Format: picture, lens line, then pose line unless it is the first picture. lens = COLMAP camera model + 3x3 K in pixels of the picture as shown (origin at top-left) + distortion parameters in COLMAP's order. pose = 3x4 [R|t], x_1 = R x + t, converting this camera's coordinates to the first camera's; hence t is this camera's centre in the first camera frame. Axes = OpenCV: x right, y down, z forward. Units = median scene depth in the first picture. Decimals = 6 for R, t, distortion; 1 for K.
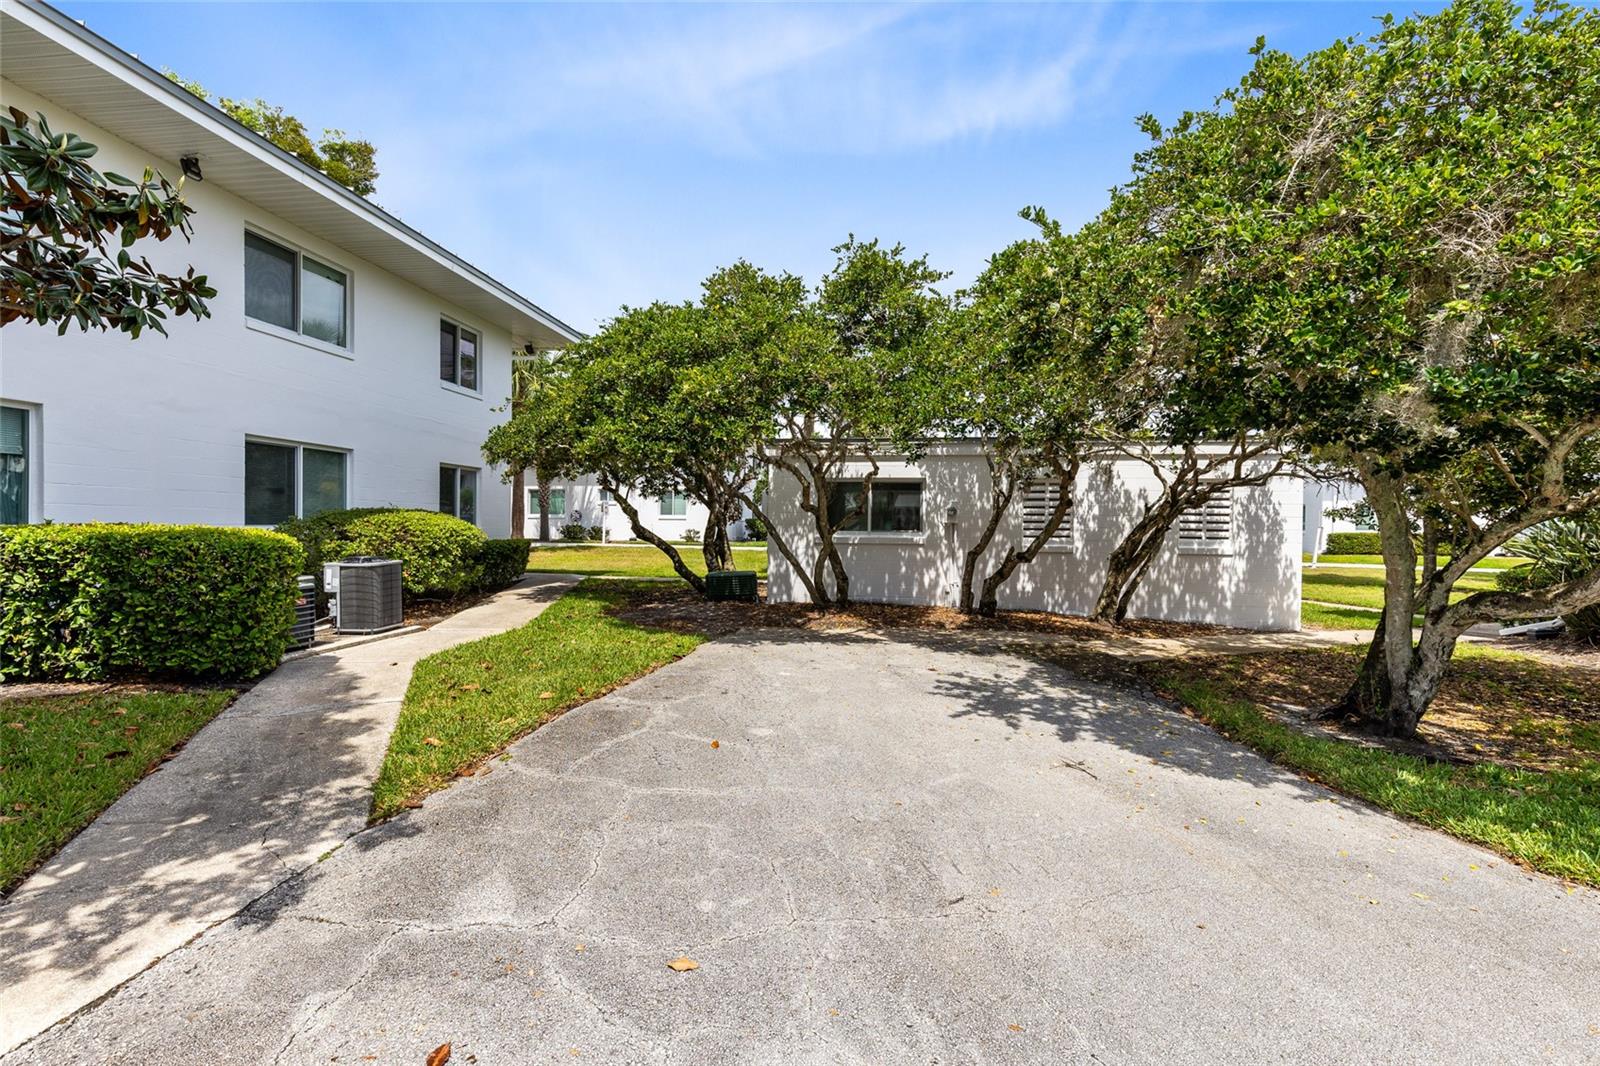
lens RADIAL K [[734.8, 0, 804.3], [0, 734.8, 542.5], [0, 0, 1]] dist [-0.000357, -0.000067]
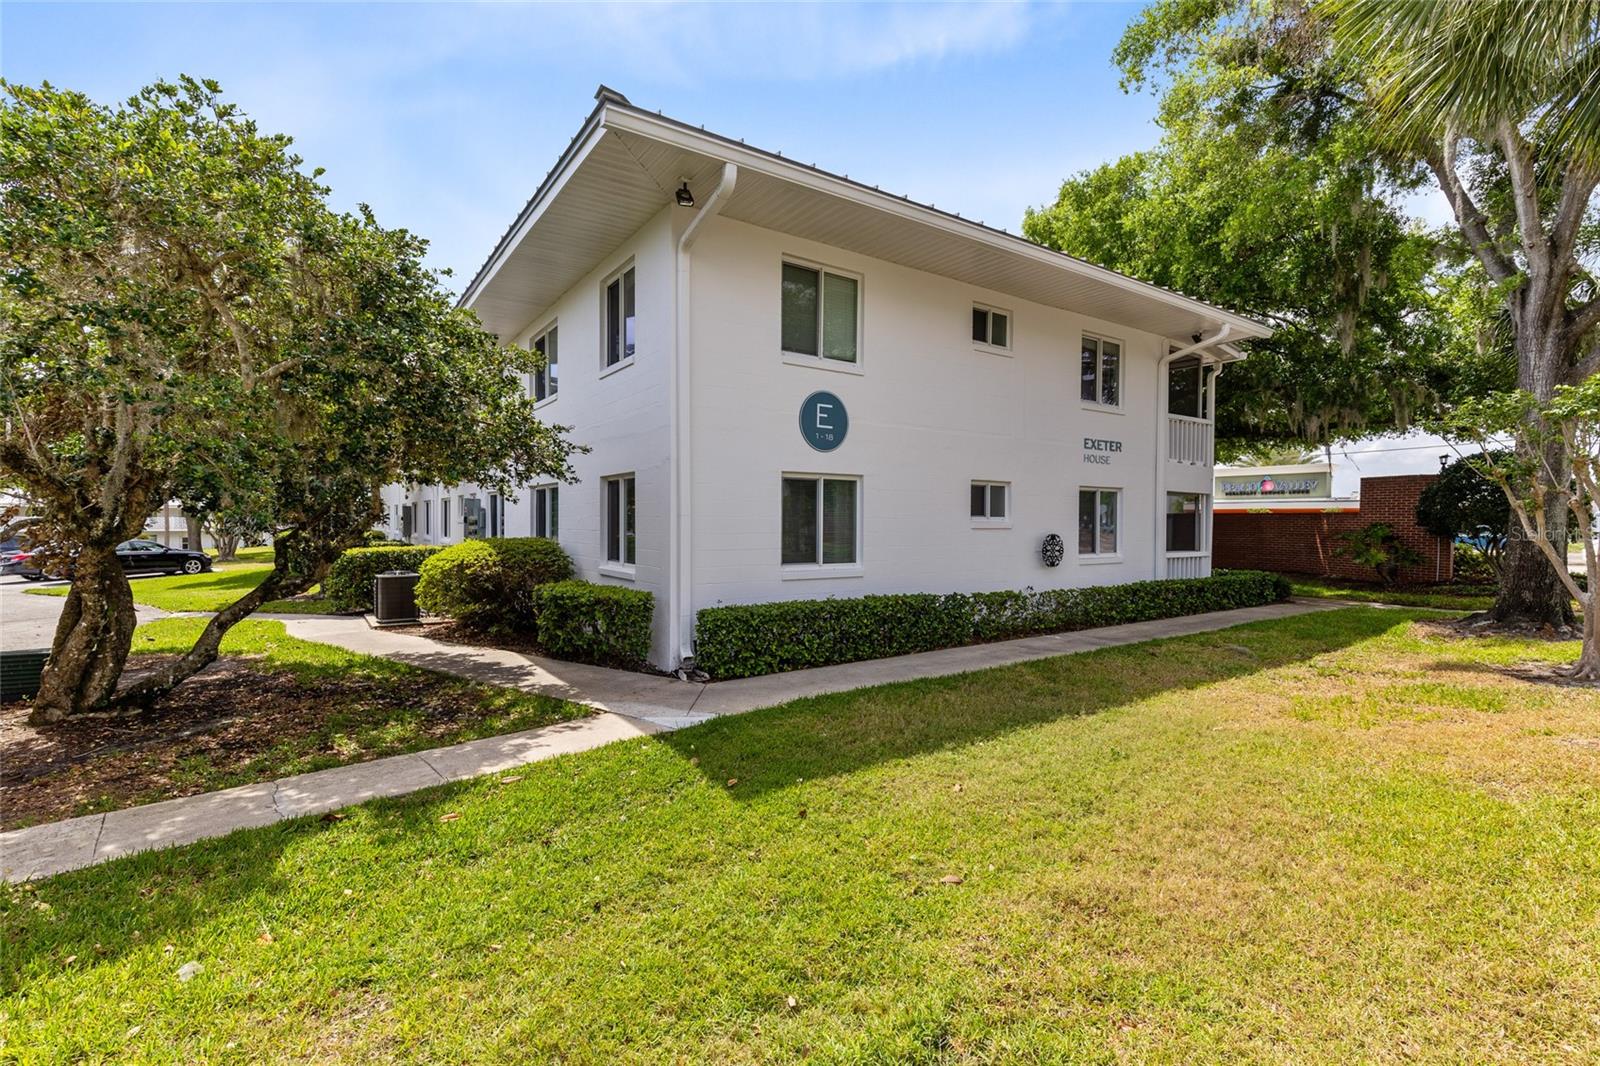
lens RADIAL K [[734.8, 0, 804.3], [0, 734.8, 542.5], [0, 0, 1]] dist [-0.000357, -0.000067]
pose [[0.633347, -0.023873, -0.773499, 0.020007], [-0.000073, 0.999522, -0.030908, -0.018358], [0.773868, 0.019632, 0.633043, 0.400037]]
